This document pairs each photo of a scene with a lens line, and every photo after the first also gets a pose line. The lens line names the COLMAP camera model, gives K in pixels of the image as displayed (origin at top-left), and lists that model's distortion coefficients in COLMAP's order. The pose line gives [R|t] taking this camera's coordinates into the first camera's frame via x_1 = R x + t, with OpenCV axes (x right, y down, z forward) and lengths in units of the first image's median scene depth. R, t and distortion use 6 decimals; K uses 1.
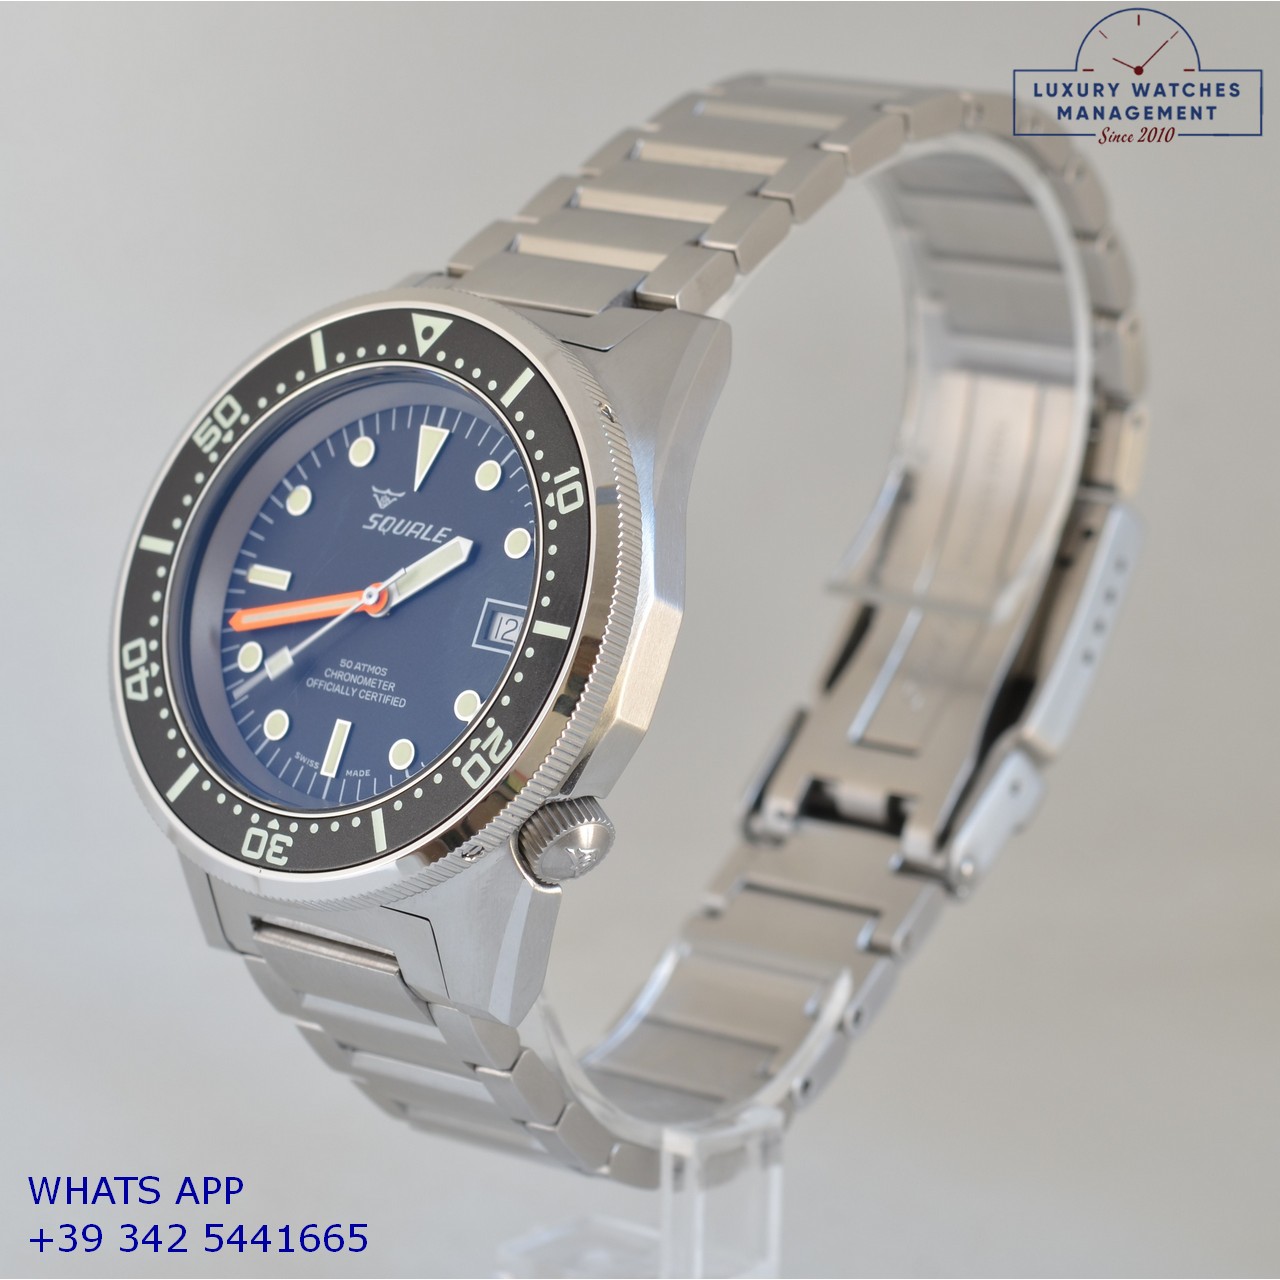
lens RADIAL K [[5580.4, 0, 641.1], [0, 5580.4, 639.5], [0, 0, 1]] dist [-0.393710, 0.000000]
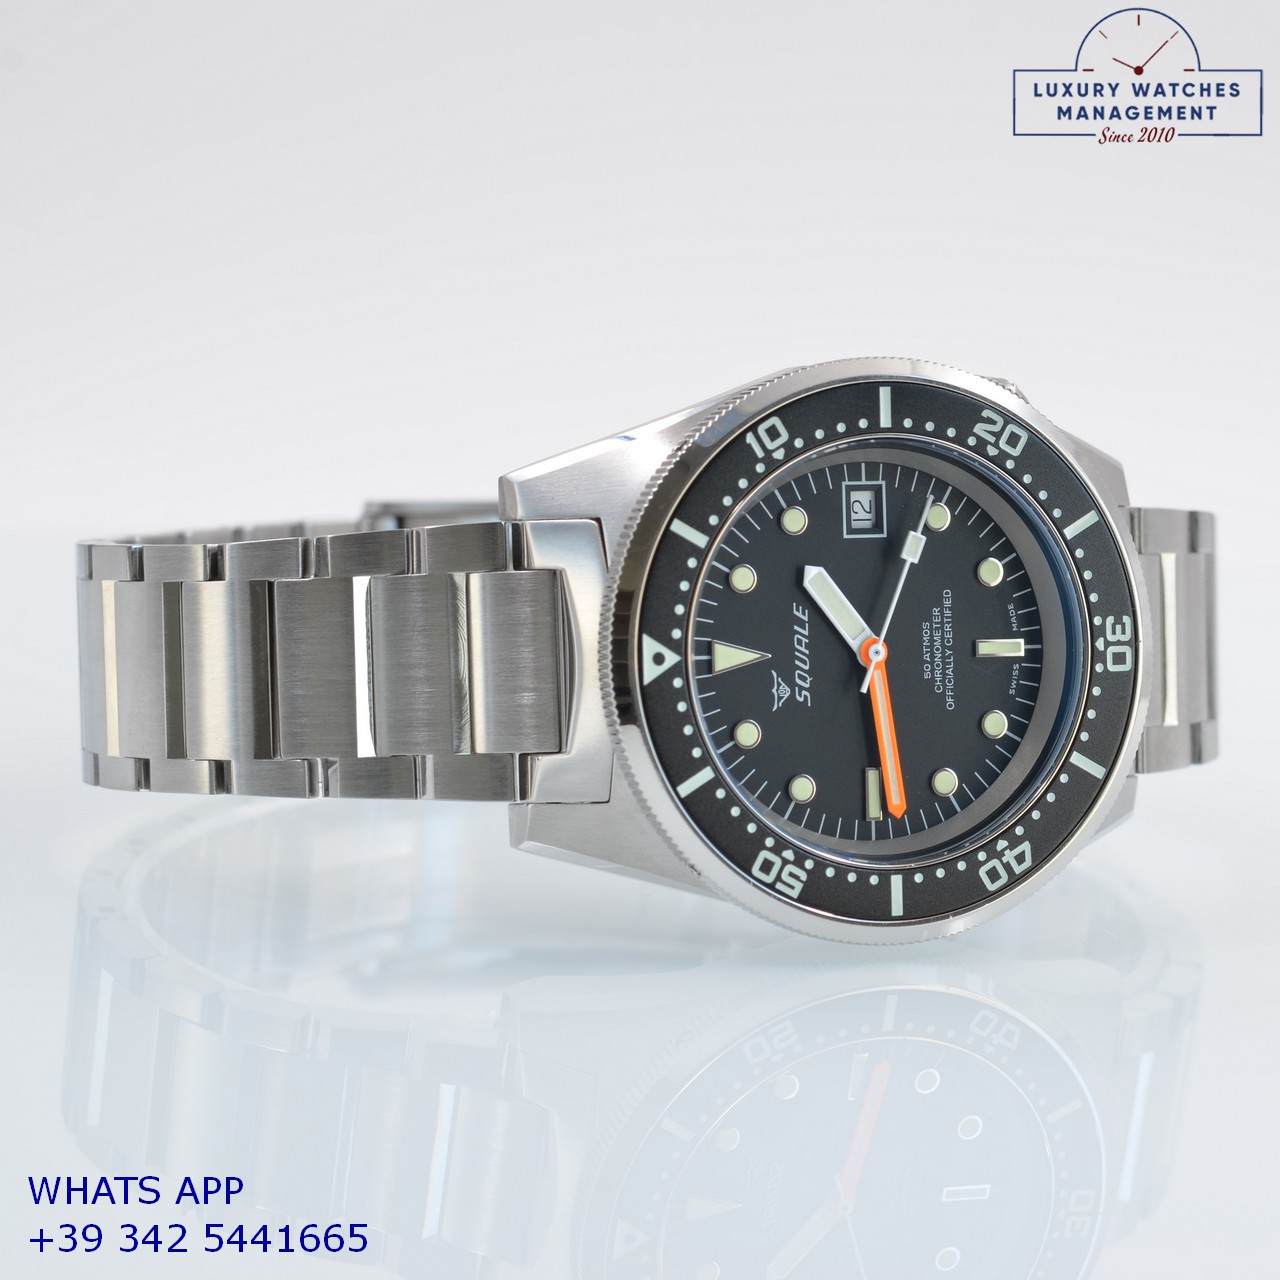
lens RADIAL K [[5580.4, 0, 644.1], [0, 5580.4, 641.7], [0, 0, 1]] dist [-0.393710, 0.000000]
pose [[-0.486932, -0.769974, 0.412356, -0.472260], [0.792054, -0.190255, 0.580046, -0.672540], [-0.368168, 0.609051, 0.702502, 0.252767]]
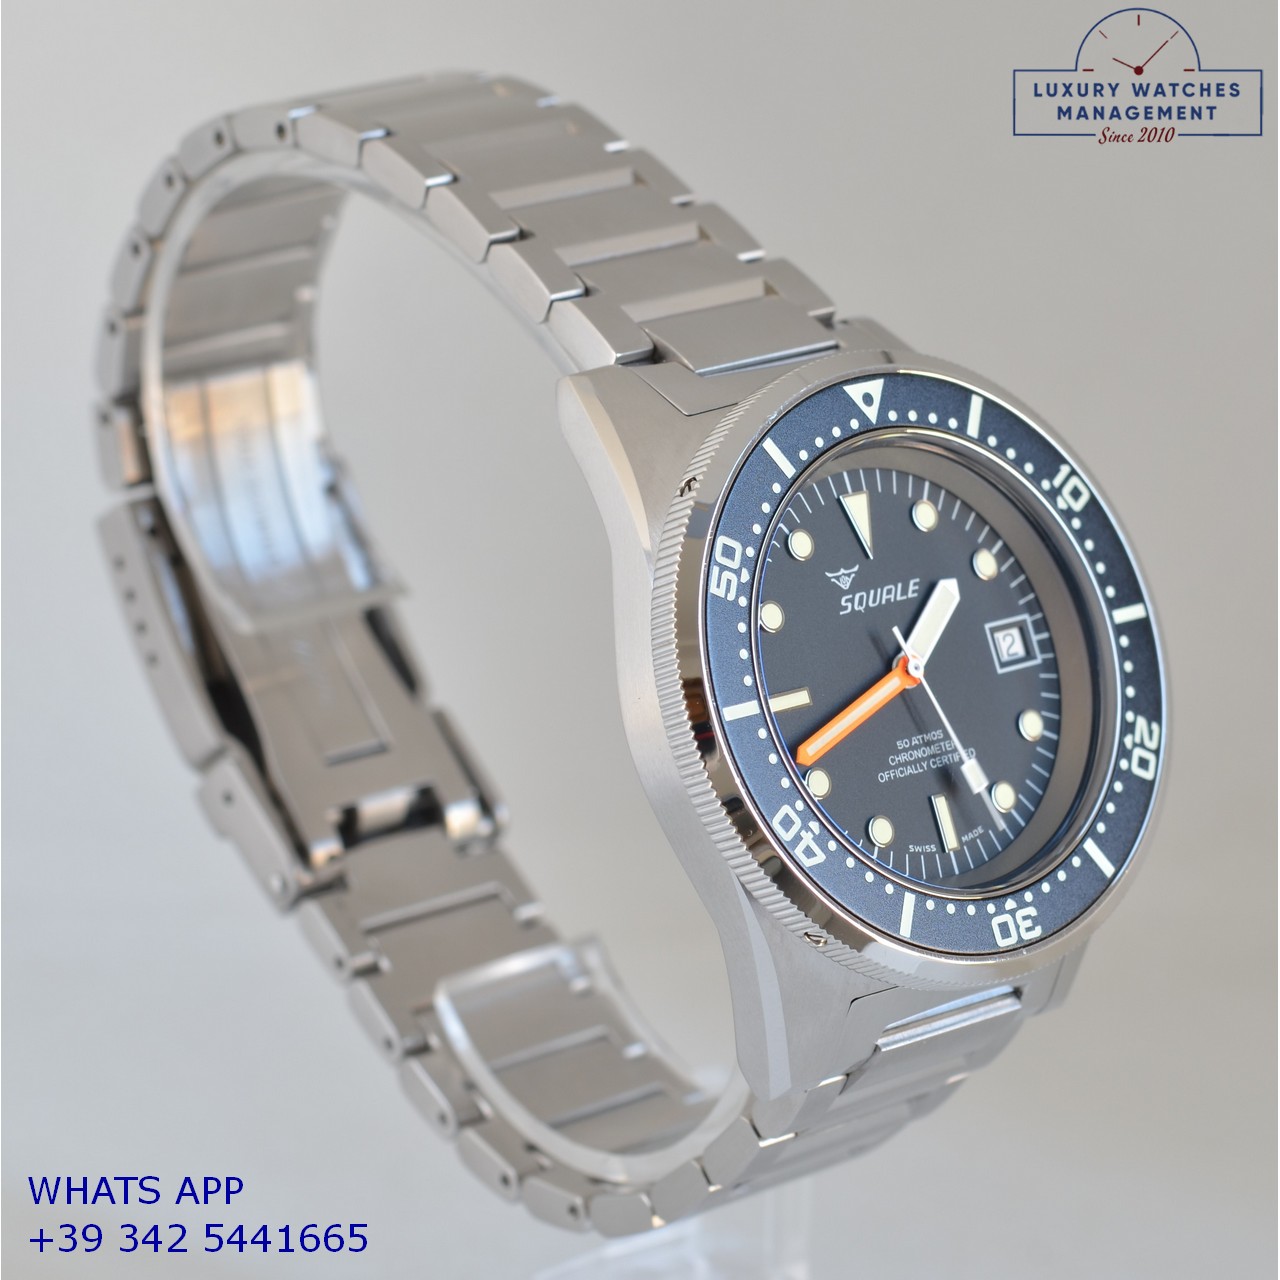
lens RADIAL K [[5580.4, 0, 638.9], [0, 5580.4, 638.3], [0, 0, 1]] dist [-0.393710, 0.000000]
pose [[0.181181, -0.309158, 0.933593, -0.977086], [0.217398, 0.938409, 0.268562, -0.288407], [-0.959120, 0.154303, 0.237232, 0.811595]]
